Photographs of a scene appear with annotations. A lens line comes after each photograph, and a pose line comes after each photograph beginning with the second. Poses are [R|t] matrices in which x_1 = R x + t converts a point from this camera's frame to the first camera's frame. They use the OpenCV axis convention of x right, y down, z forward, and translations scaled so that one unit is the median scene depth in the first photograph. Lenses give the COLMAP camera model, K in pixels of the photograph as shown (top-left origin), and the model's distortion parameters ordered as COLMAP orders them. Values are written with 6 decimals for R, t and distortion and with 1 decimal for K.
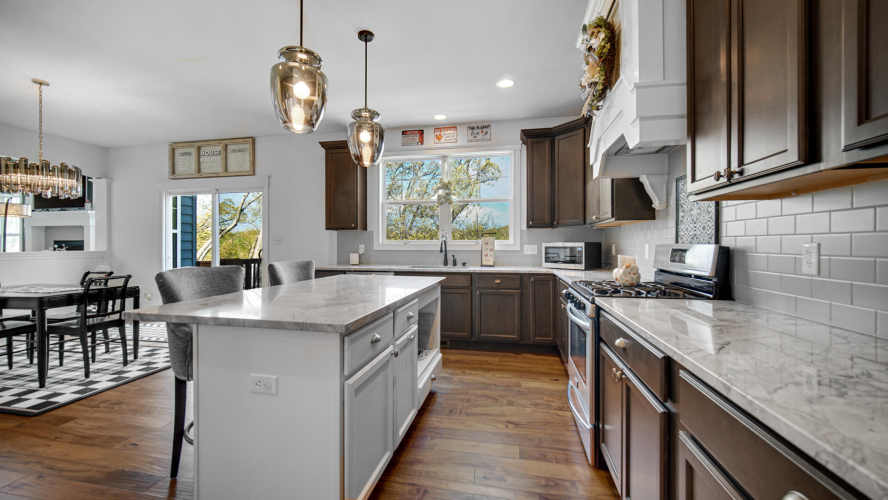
lens RADIAL K [[353.8, 0, 442.8], [0, 353.8, 247.0], [0, 0, 1]] dist [-0.008976, 0.000381]
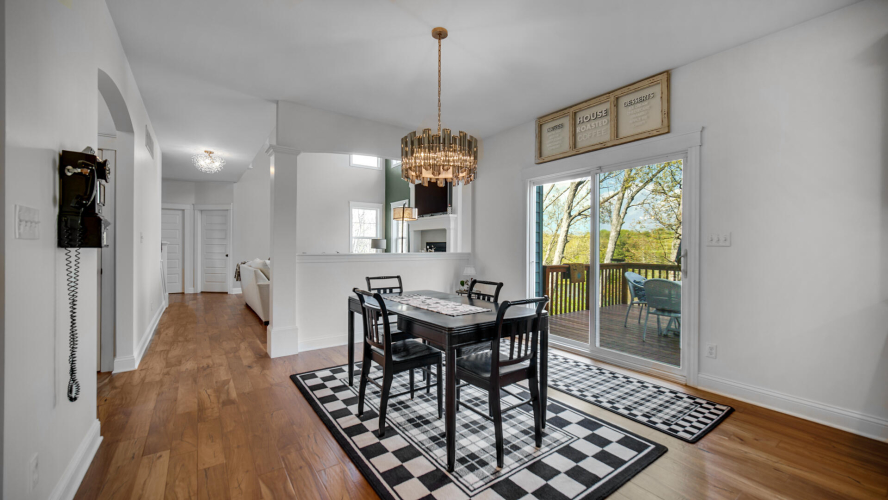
lens RADIAL K [[353.8, 0, 445.1], [0, 353.8, 248.9], [0, 0, 1]] dist [-0.008976, 0.000381]
pose [[0.728068, 0.007535, -0.685463, -0.383444], [-0.008353, 0.999963, 0.002120, -0.000602], [0.685454, 0.004182, 0.728104, 0.281190]]
